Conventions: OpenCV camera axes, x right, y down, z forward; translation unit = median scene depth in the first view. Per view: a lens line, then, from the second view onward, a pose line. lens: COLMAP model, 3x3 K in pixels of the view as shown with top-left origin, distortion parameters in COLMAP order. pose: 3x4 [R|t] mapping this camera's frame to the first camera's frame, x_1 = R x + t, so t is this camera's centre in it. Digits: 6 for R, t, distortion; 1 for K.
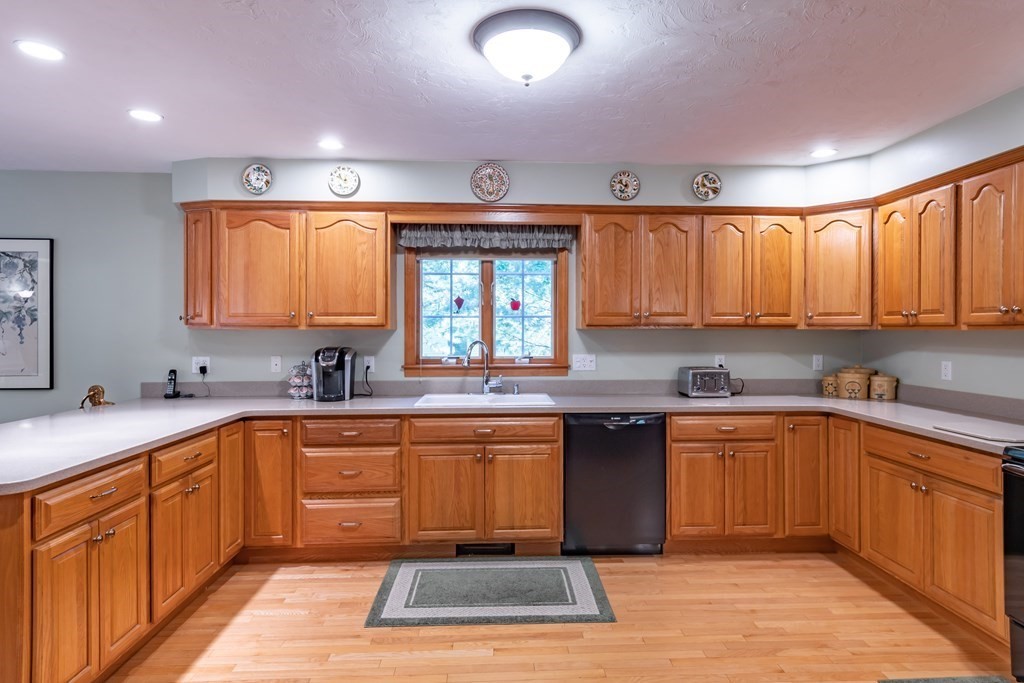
lens RADIAL K [[562.2, 0, 530.8], [0, 562.2, 338.2], [0, 0, 1]] dist [0.017477, -0.020174]
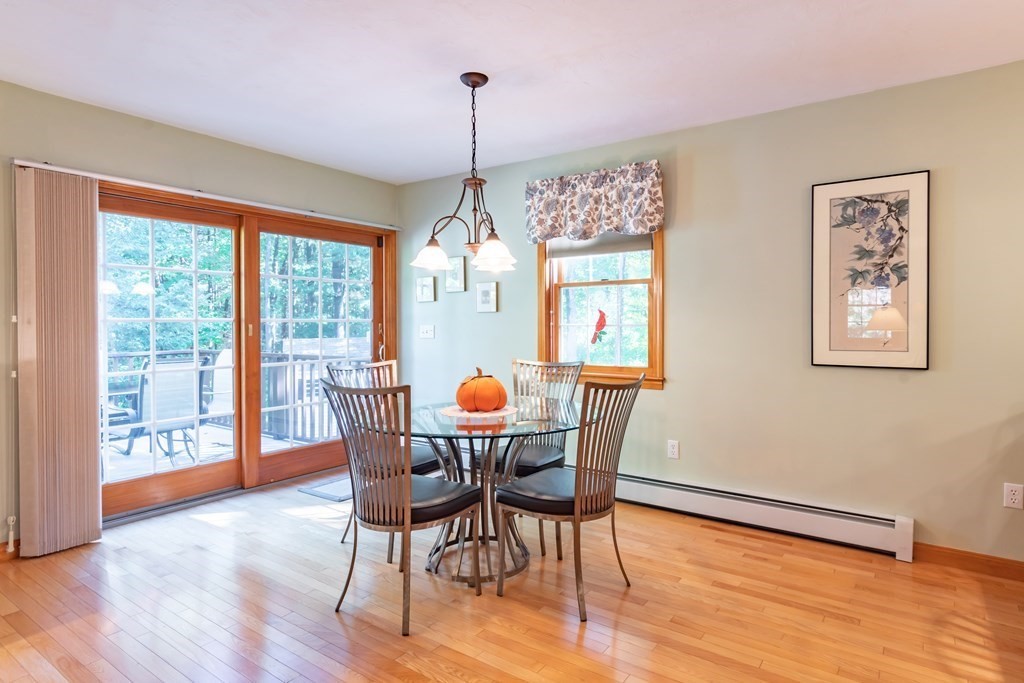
lens RADIAL K [[562.2, 0, 530.8], [0, 562.2, 338.2], [0, 0, 1]] dist [0.017477, -0.020174]
pose [[0.780585, 0.008881, -0.624986, -0.798046], [-0.000718, 0.999911, 0.013312, 0.039166], [0.625049, -0.009942, 0.780522, 0.072452]]
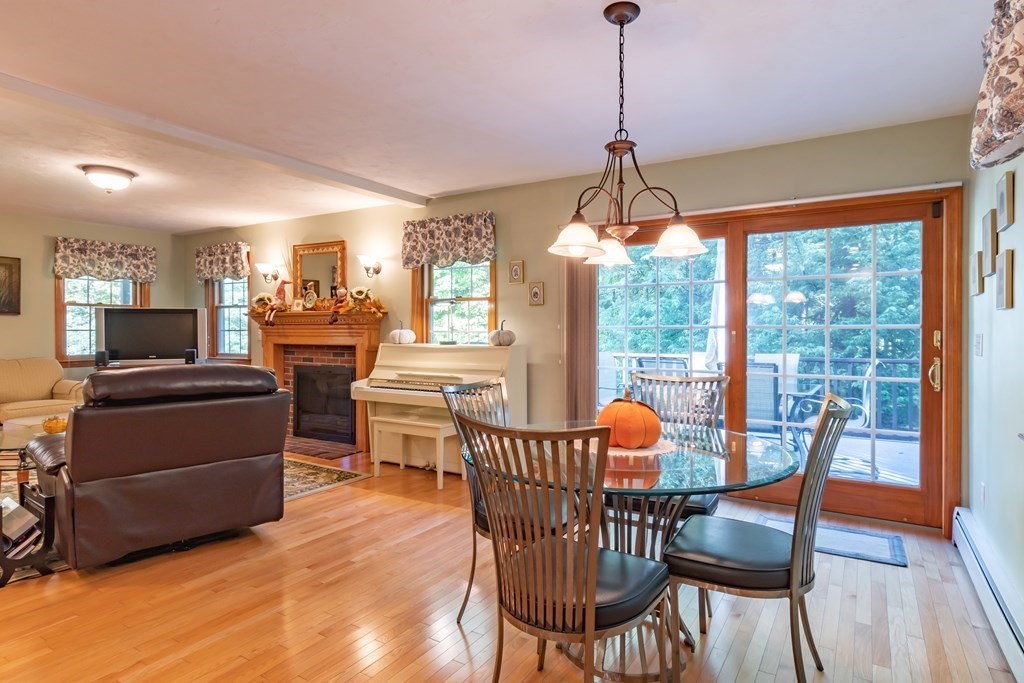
lens RADIAL K [[562.2, 0, 530.8], [0, 562.2, 338.2], [0, 0, 1]] dist [0.017477, -0.020174]
pose [[-0.567796, 0.007903, -0.823132, -0.798254], [-0.012452, 0.999757, 0.018188, 0.026079], [0.823075, 0.020576, -0.567559, 0.881034]]
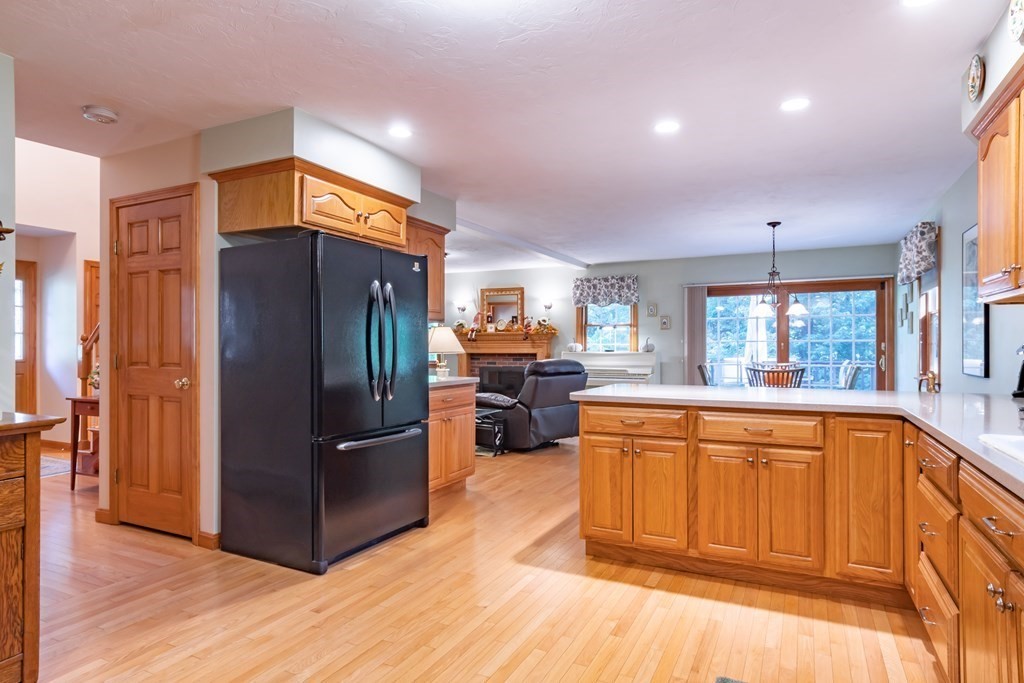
lens RADIAL K [[562.2, 0, 530.8], [0, 562.2, 338.2], [0, 0, 1]] dist [0.017477, -0.020174]
pose [[-0.493072, -0.013794, -0.869879, 0.357564], [-0.009207, 0.999901, -0.010637, 0.039403], [0.869940, 0.002764, -0.493150, 0.807130]]
